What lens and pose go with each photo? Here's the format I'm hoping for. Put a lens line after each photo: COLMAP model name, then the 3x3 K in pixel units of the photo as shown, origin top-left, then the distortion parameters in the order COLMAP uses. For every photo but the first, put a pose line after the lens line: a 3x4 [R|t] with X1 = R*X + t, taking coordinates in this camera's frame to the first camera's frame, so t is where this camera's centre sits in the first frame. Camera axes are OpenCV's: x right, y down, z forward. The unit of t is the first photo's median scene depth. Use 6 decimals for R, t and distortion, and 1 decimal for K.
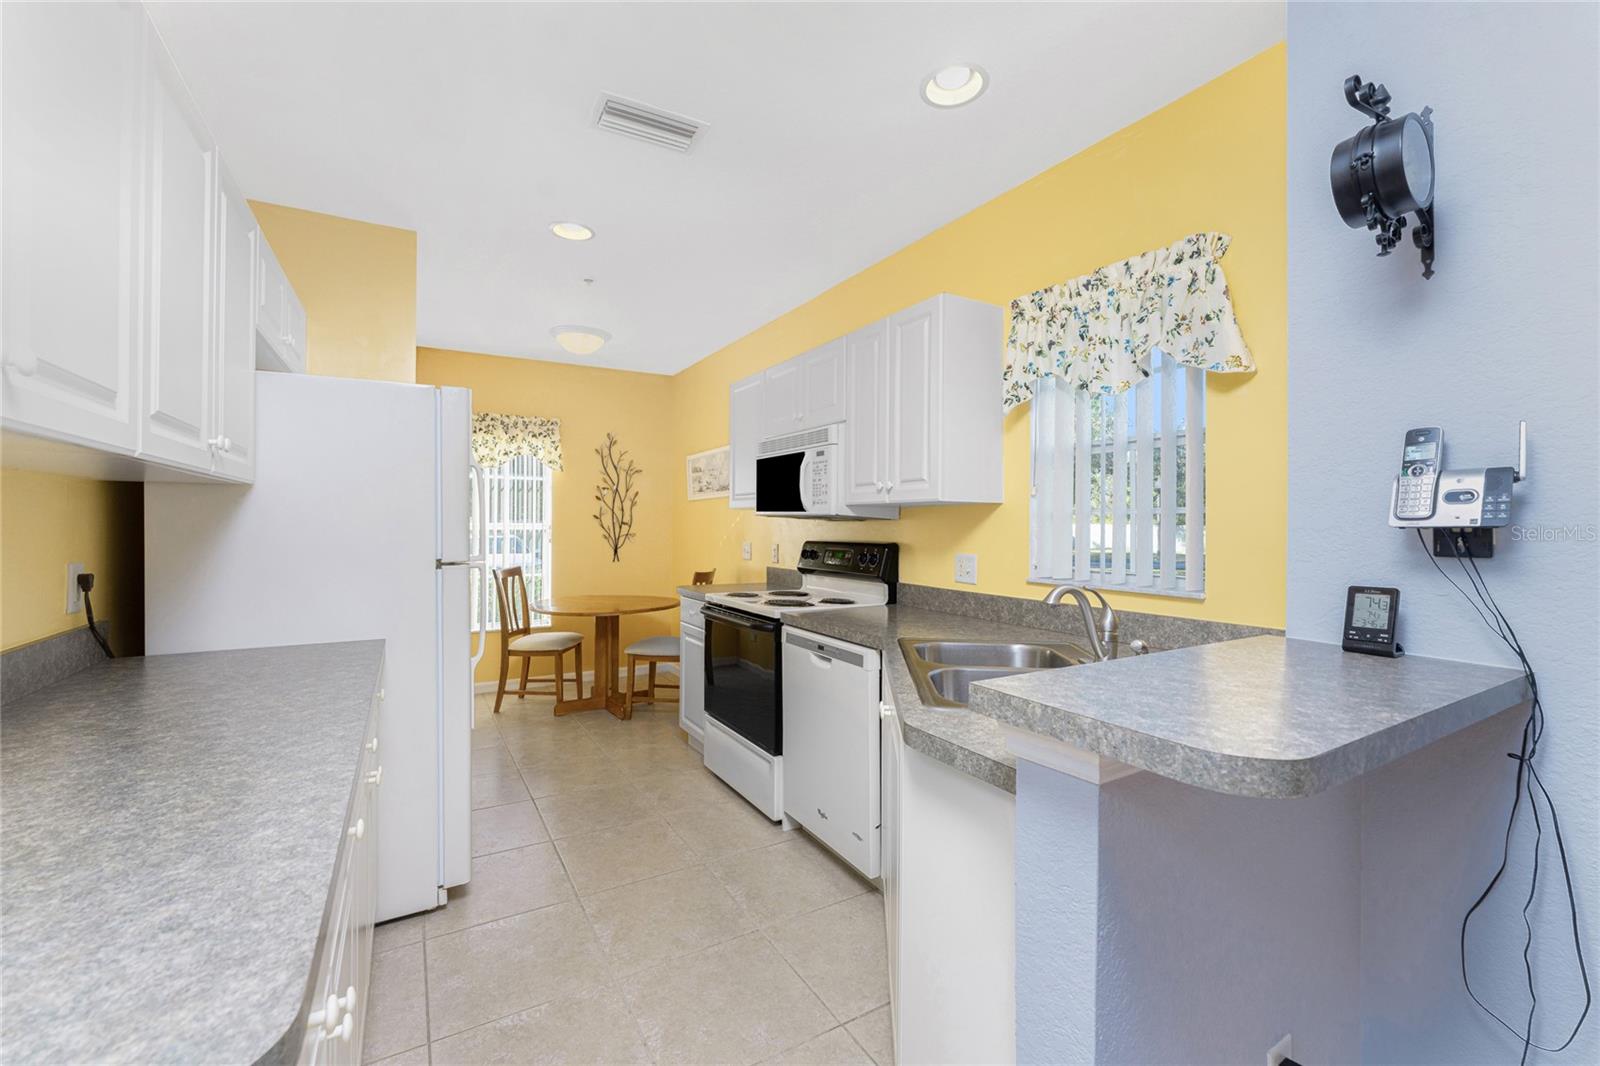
lens RADIAL K [[636.2, 0, 794.5], [0, 636.2, 528.4], [0, 0, 1]] dist [-0.000991, -0.000134]
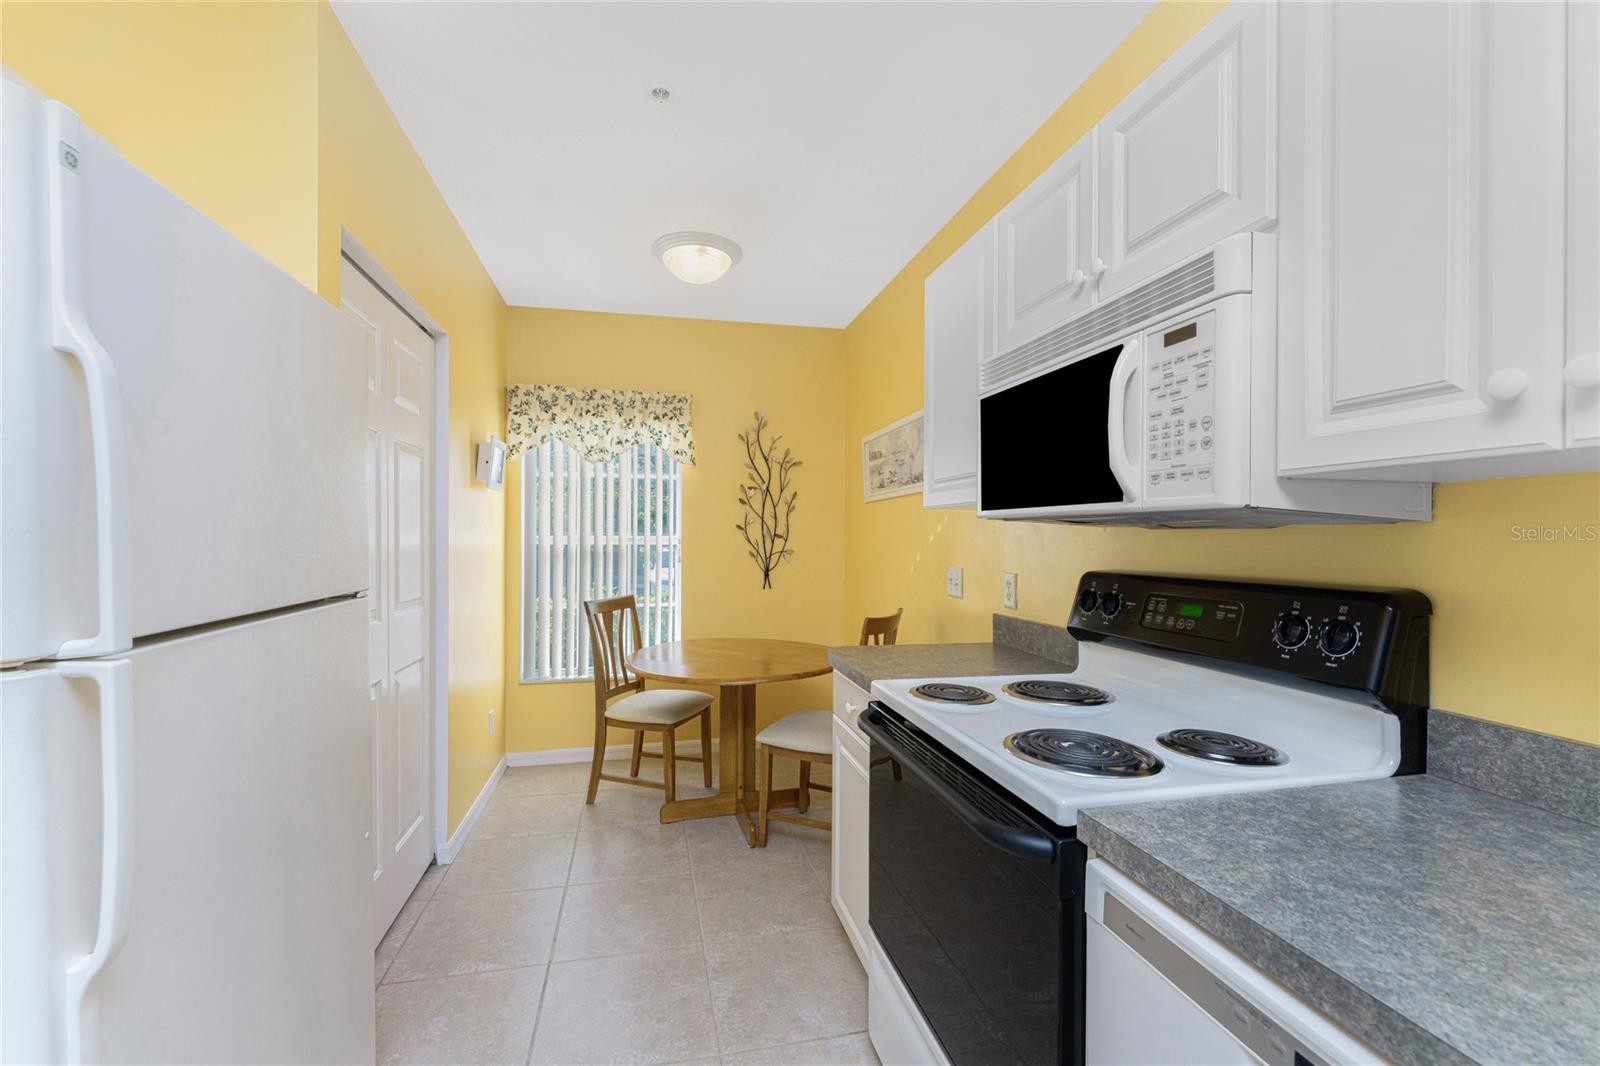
lens RADIAL K [[624.3, 0, 783.8], [0, 624.3, 535.9], [0, 0, 1]] dist [0.000673, 0.000009]
pose [[0.945288, -0.002250, -0.326230, -0.050296], [-0.000586, 0.999963, -0.008593, -0.003050], [0.326237, 0.008314, 0.945251, 0.554261]]
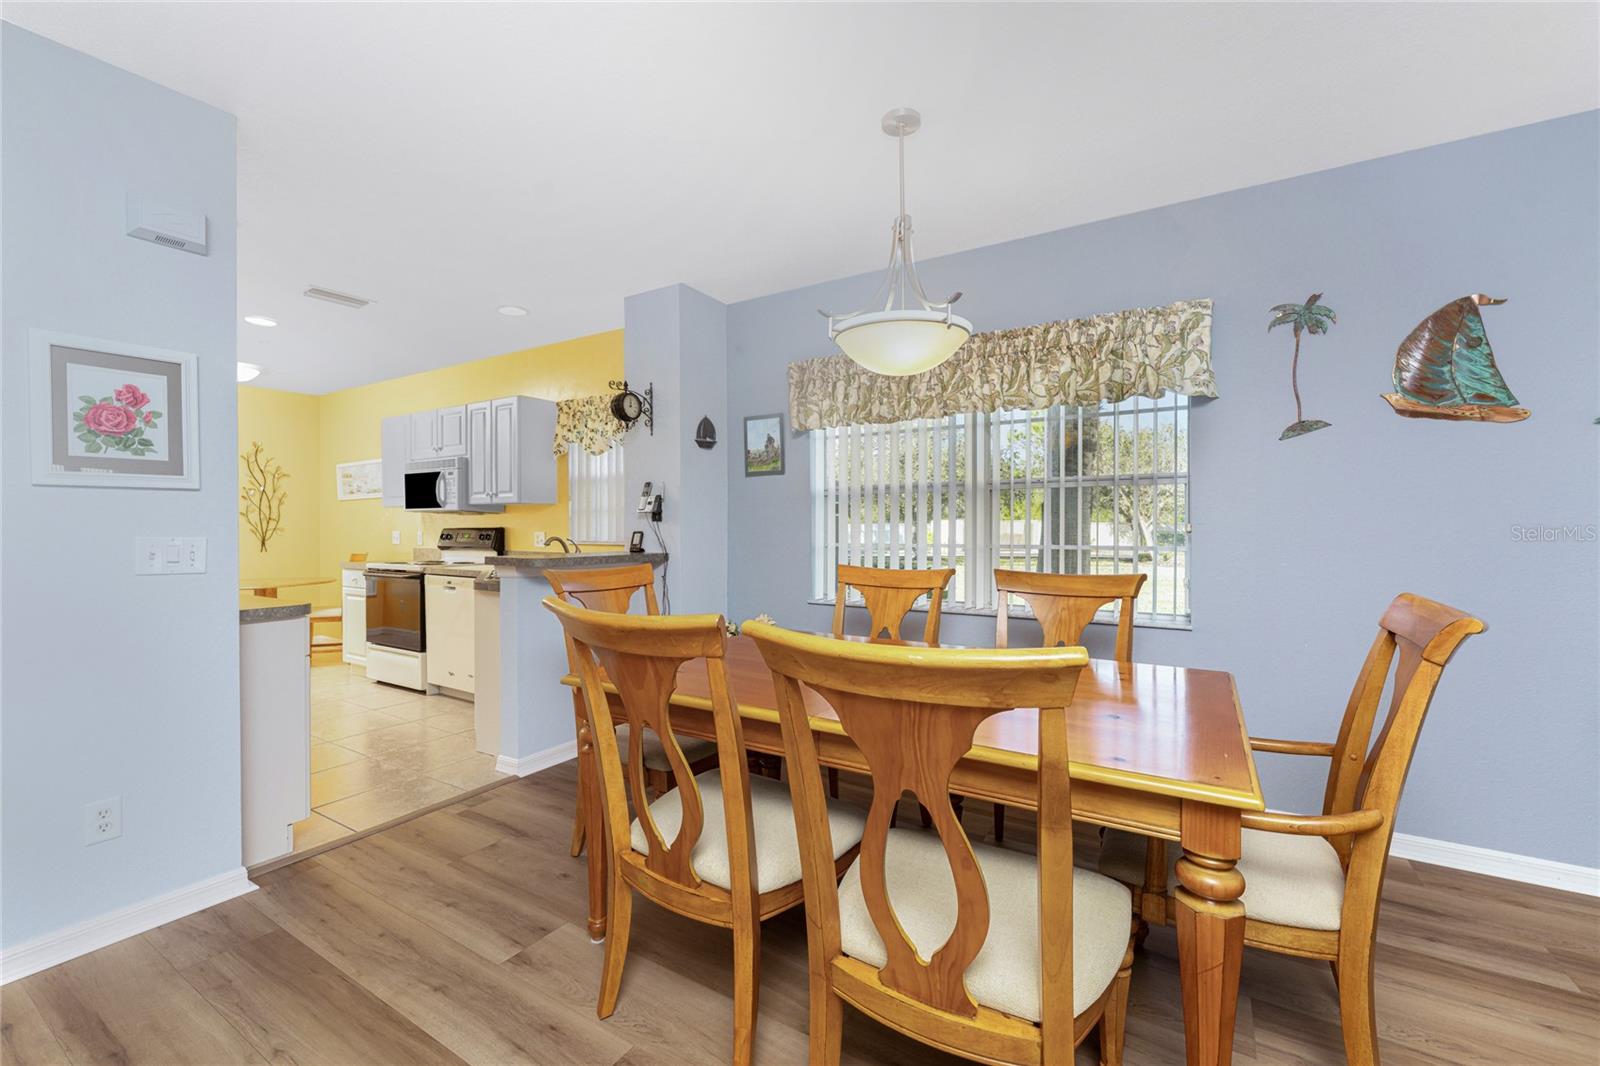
lens RADIAL K [[636.2, 0, 794.5], [0, 636.2, 528.4], [0, 0, 1]] dist [-0.000991, -0.000134]
pose [[0.878713, -0.010010, 0.477246, 0.032703], [0.011281, 0.999936, 0.000203, 0.032297], [-0.477218, 0.005206, 0.878770, -0.816428]]
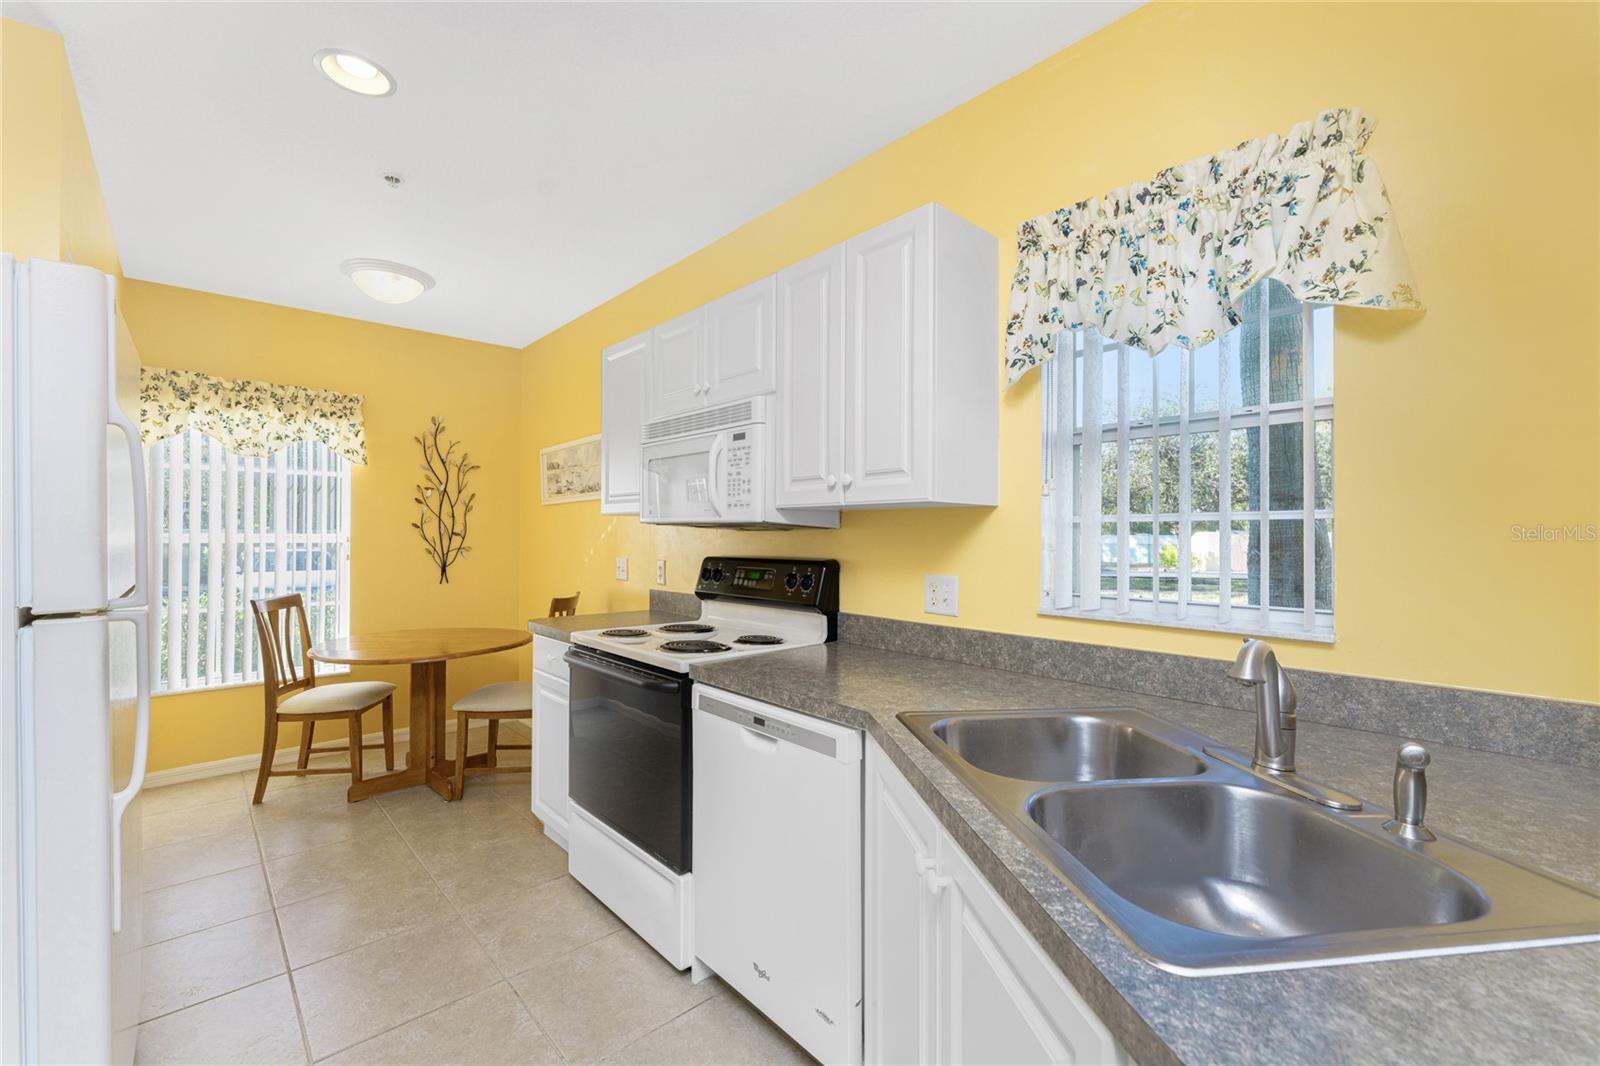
lens RADIAL K [[648.1, 0, 776.8], [0, 648.1, 534.2], [0, 0, 1]] dist [-0.000782, 0.000002]
pose [[0.982446, -0.001528, 0.186540, -0.050326], [0.002733, 0.999977, -0.006205, -0.002543], [-0.186526, 0.006606, 0.982428, 0.251413]]
